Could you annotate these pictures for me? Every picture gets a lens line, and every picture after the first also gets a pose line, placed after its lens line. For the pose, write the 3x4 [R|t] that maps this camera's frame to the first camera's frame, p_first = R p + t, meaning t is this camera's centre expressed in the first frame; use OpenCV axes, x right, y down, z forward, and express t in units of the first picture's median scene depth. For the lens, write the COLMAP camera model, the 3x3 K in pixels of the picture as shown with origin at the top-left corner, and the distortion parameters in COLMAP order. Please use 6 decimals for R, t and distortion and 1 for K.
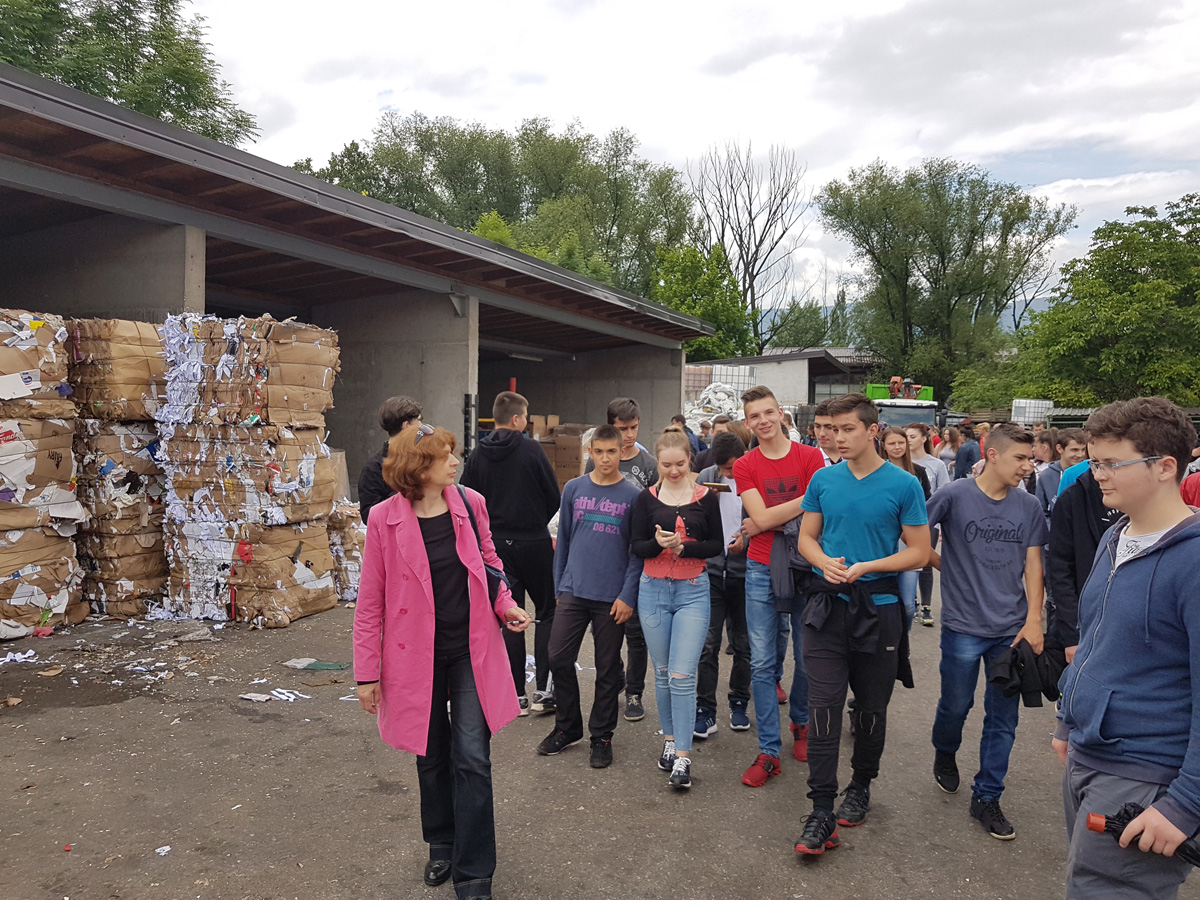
lens RADIAL K [[940.4, 0, 599.7], [0, 940.4, 452.5], [0, 0, 1]] dist [-0.023587, 0.021377]
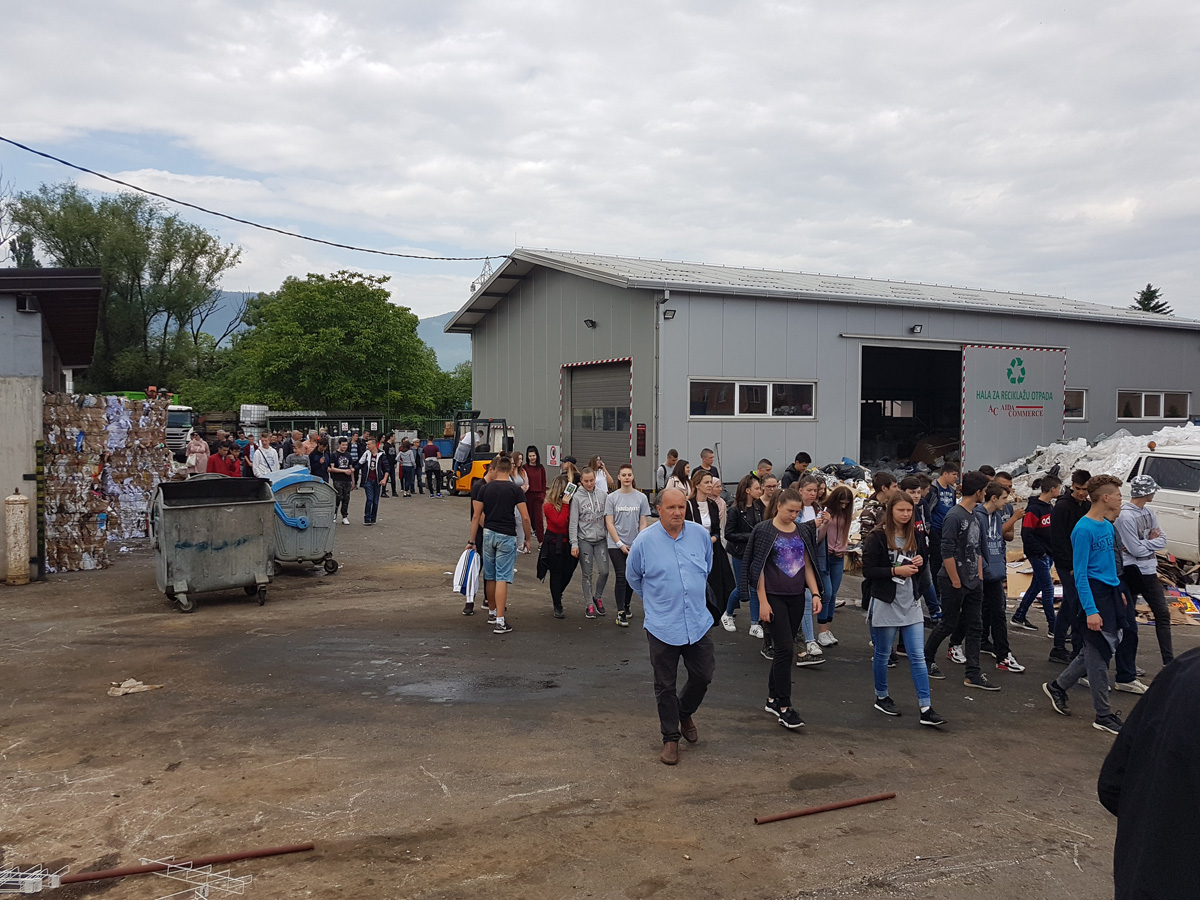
lens RADIAL K [[940.4, 0, 599.4], [0, 940.4, 451.4], [0, 0, 1]] dist [-0.023587, 0.021377]
pose [[0.614638, -0.040327, 0.787778, -0.332794], [0.029625, 0.999168, 0.028034, -0.011540], [-0.788253, 0.006107, 0.615321, -0.270068]]
